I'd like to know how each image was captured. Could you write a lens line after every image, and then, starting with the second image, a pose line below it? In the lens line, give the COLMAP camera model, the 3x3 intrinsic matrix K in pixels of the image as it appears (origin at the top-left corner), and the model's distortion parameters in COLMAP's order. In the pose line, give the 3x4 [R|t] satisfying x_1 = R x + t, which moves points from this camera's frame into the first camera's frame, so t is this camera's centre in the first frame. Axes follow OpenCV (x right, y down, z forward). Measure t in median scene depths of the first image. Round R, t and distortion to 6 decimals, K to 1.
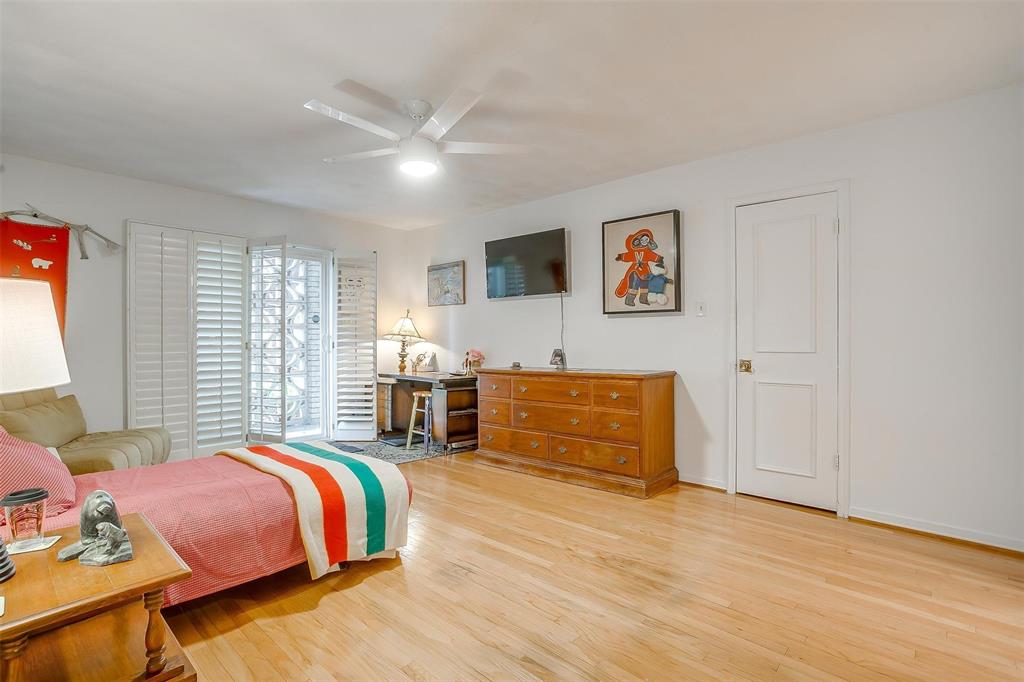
lens RADIAL K [[522.7, 0, 504.6], [0, 522.7, 338.9], [0, 0, 1]] dist [-0.052710, 0.032905]
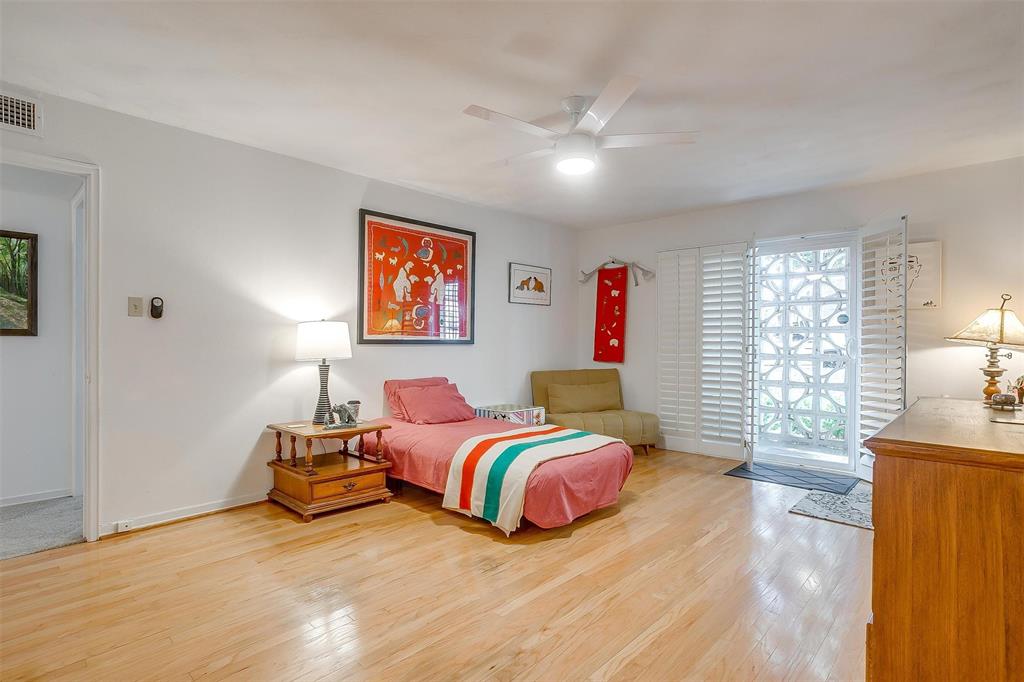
lens RADIAL K [[522.7, 0, 504.6], [0, 522.7, 338.9], [0, 0, 1]] dist [-0.052710, 0.032905]
pose [[-0.042959, -0.006151, -0.999058, 0.662067], [-0.005868, 0.999965, -0.005904, -0.000424], [0.999060, 0.005609, -0.042993, 0.747811]]
